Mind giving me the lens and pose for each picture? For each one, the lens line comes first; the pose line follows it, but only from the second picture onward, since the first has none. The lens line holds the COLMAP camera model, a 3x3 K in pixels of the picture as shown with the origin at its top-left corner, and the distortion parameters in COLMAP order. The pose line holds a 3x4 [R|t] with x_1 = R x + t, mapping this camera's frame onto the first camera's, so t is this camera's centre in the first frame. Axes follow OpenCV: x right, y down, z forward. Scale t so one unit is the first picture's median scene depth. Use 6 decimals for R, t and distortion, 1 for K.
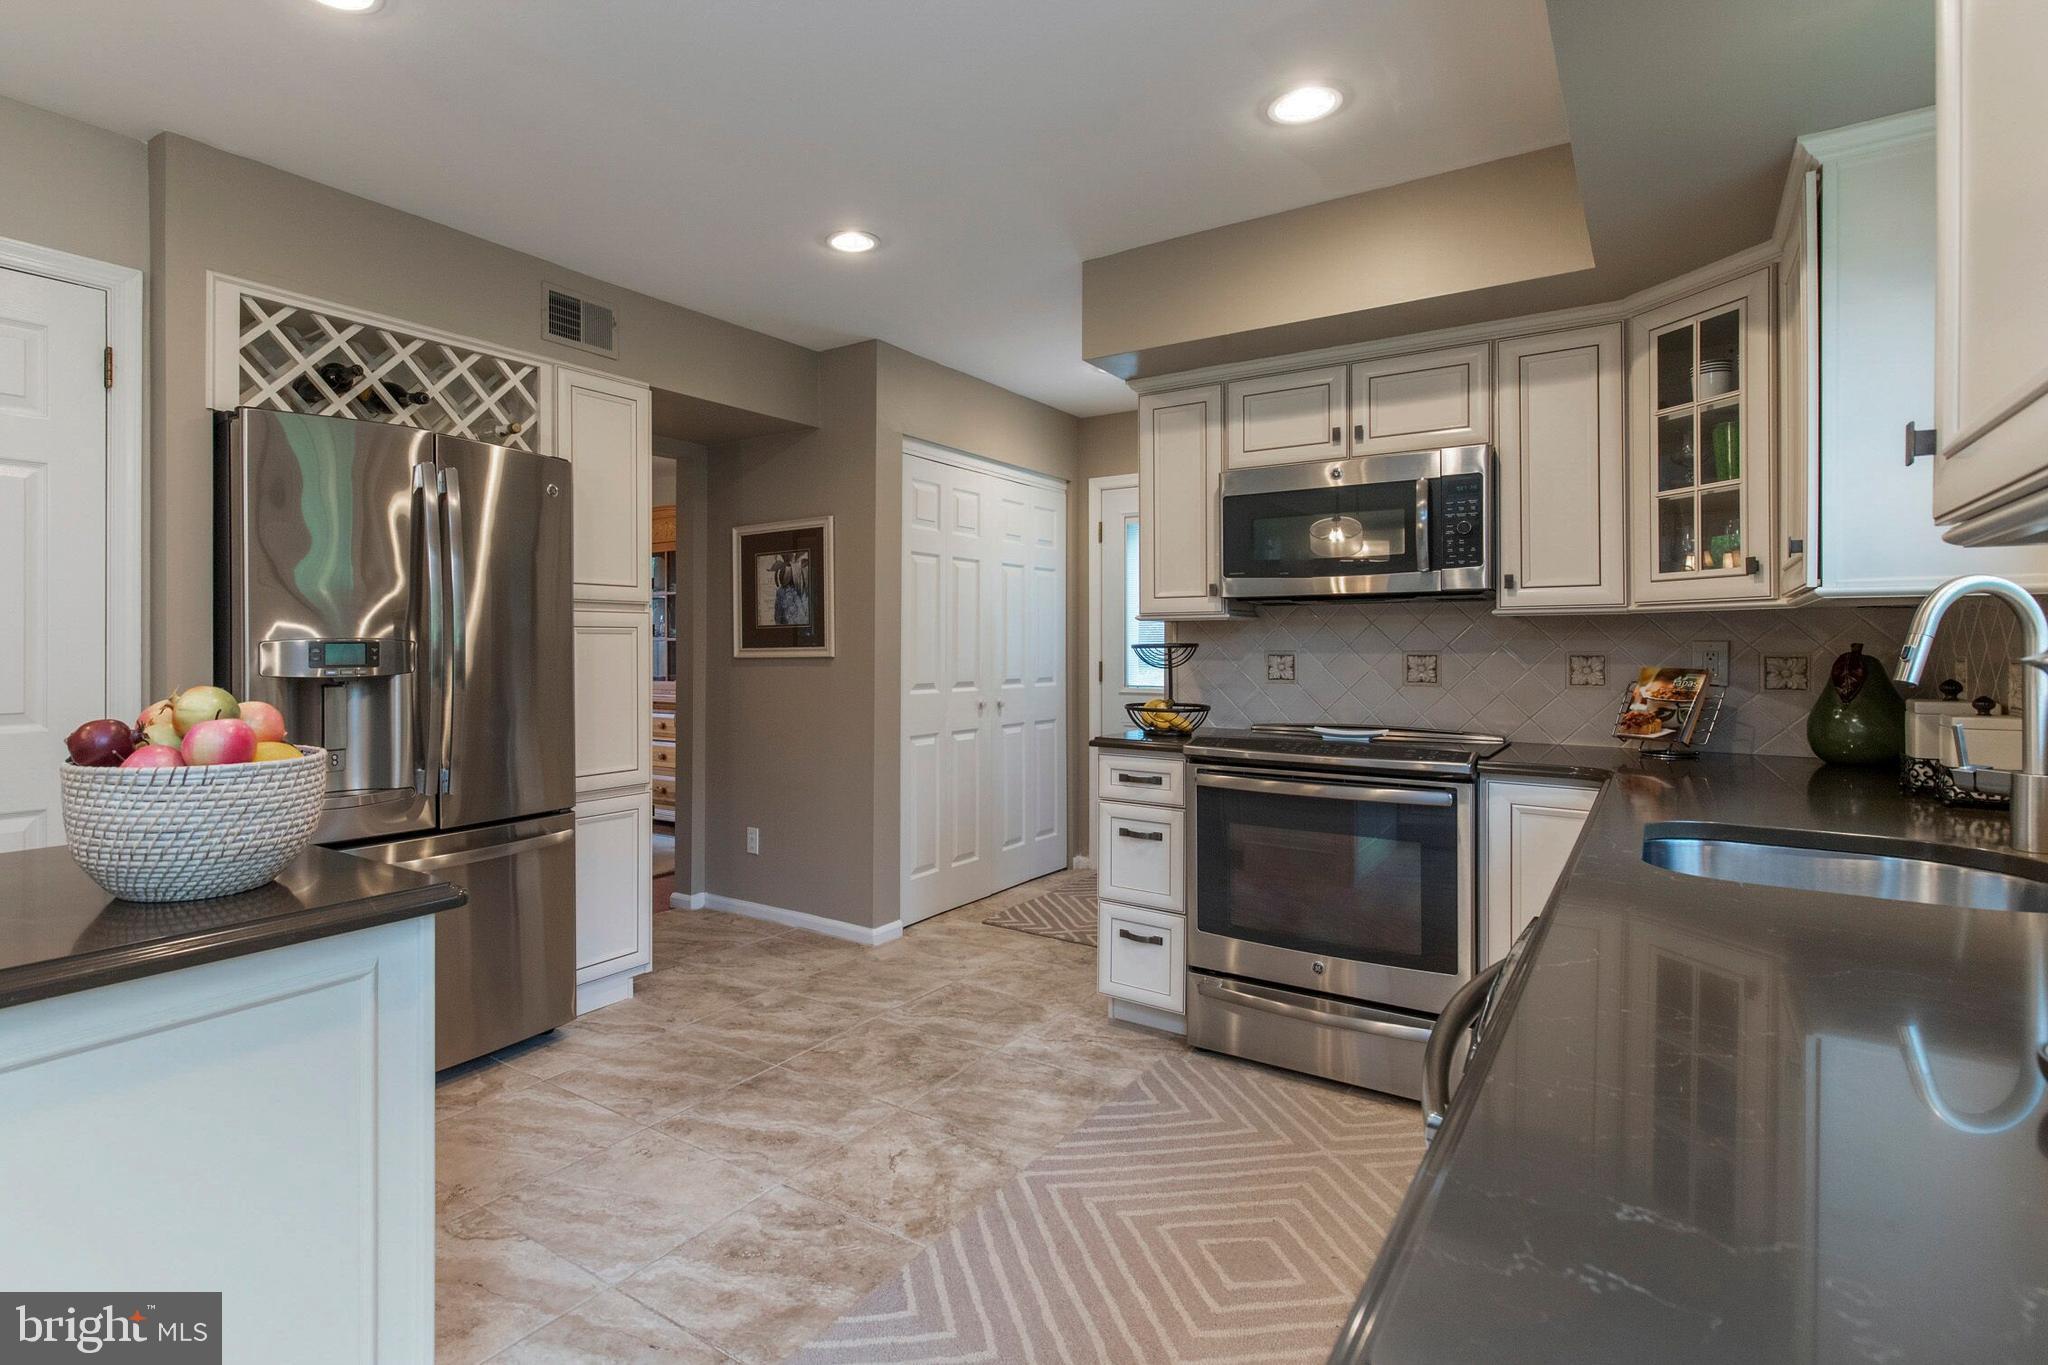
lens RADIAL K [[1014.5, 0, 916.2], [0, 1014.5, 637.9], [0, 0, 1]] dist [0.005388, 0.000223]
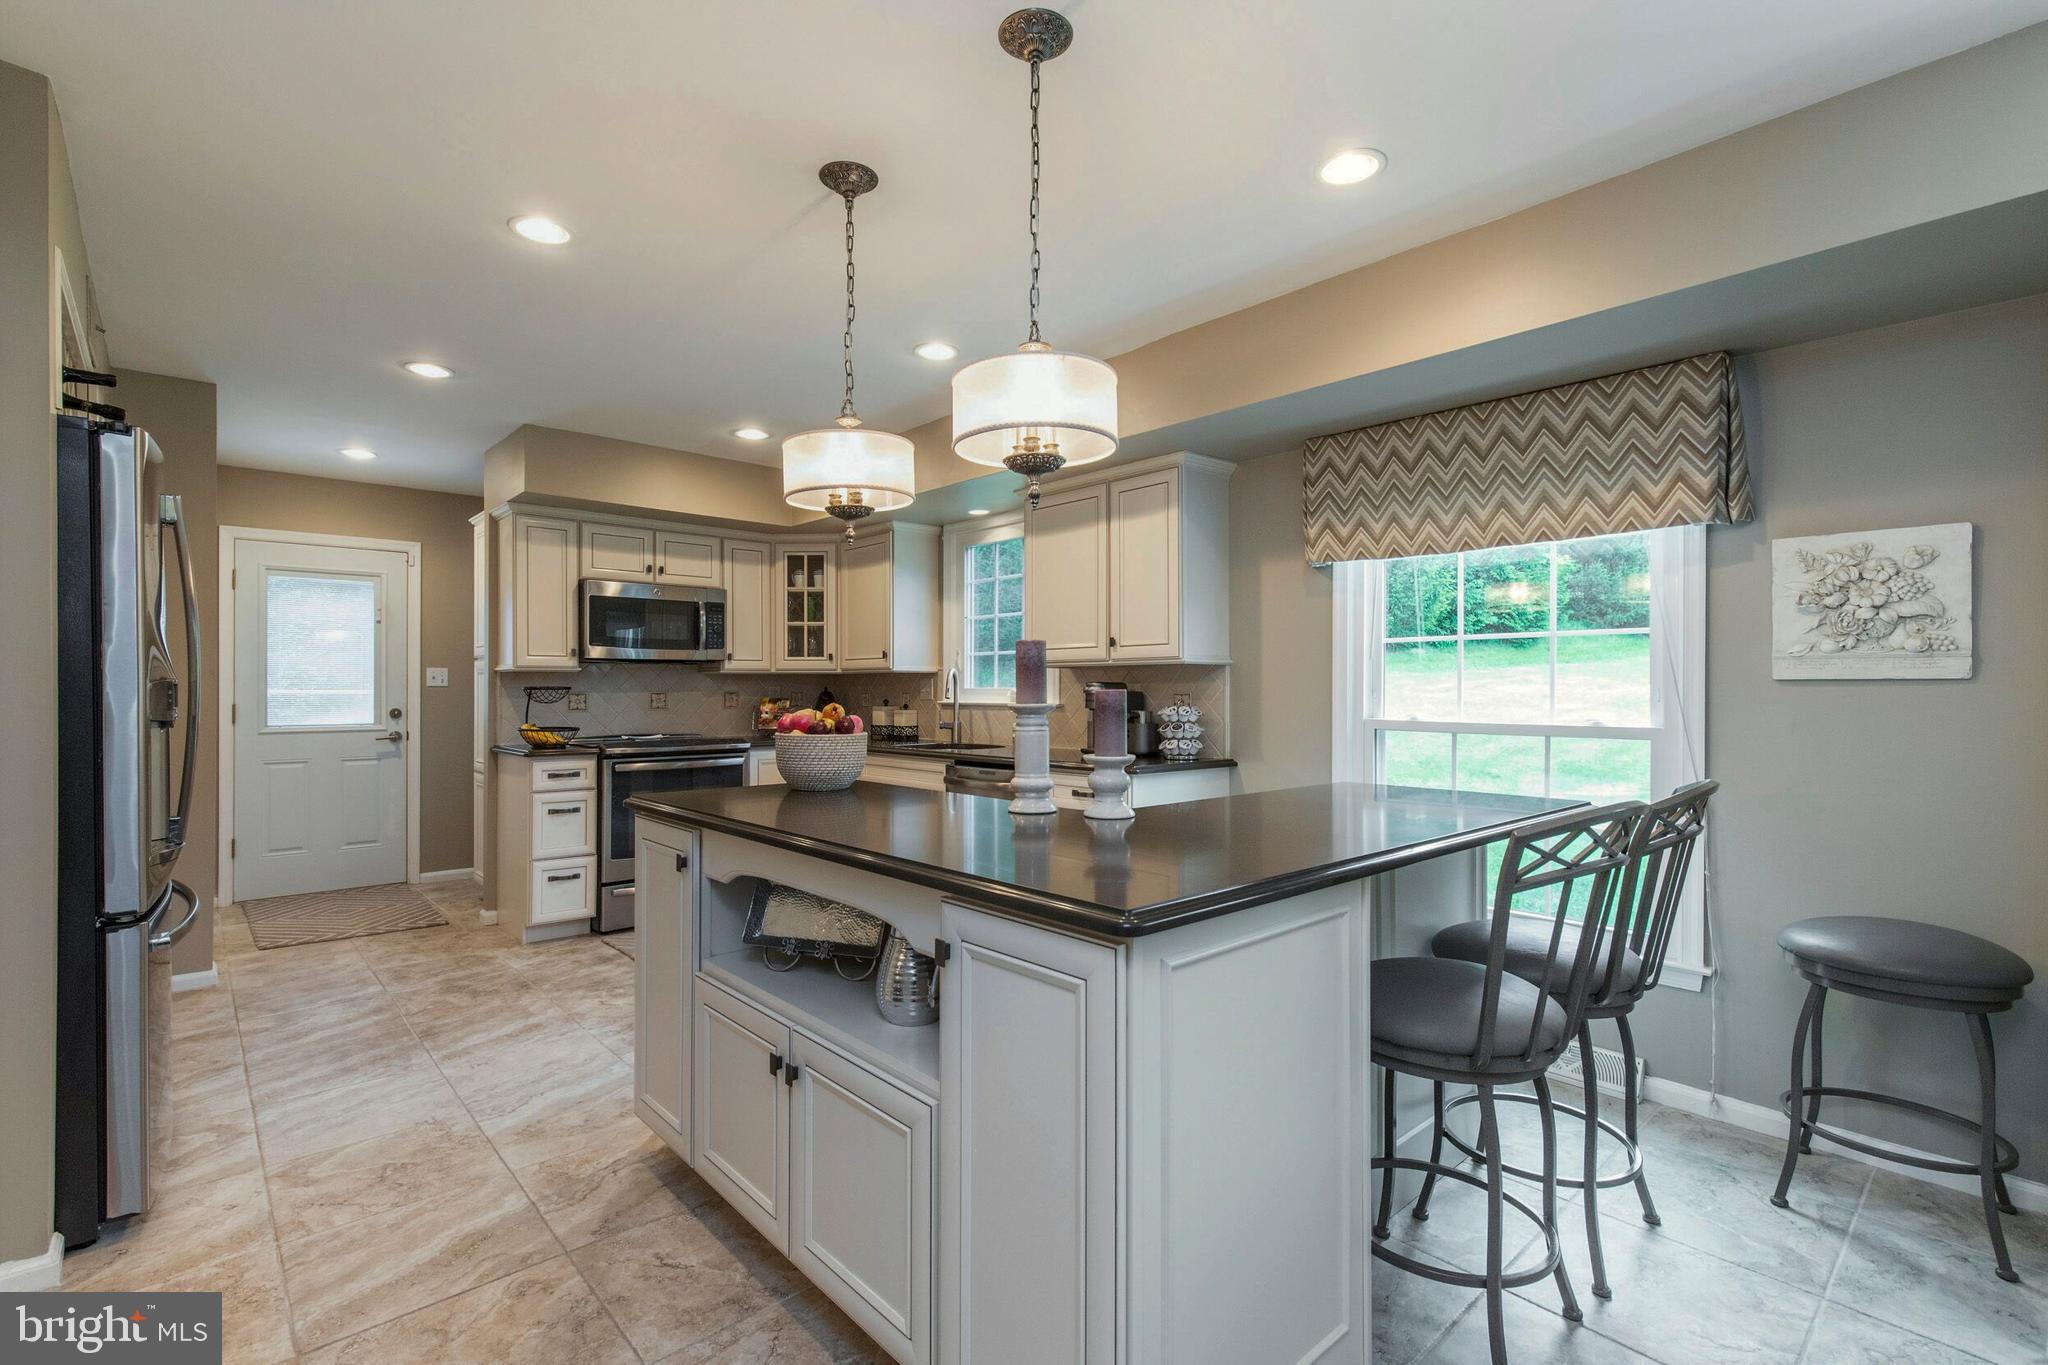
lens RADIAL K [[932.4, 0, 1006.2], [0, 932.4, 688.9], [0, 0, 1]] dist [0.010719, -0.001529]
pose [[0.214505, -0.000167, 0.976723, -1.114966], [-0.004584, 0.999989, 0.001178, 0.004511], [-0.976712, -0.004730, 0.214501, 0.046463]]
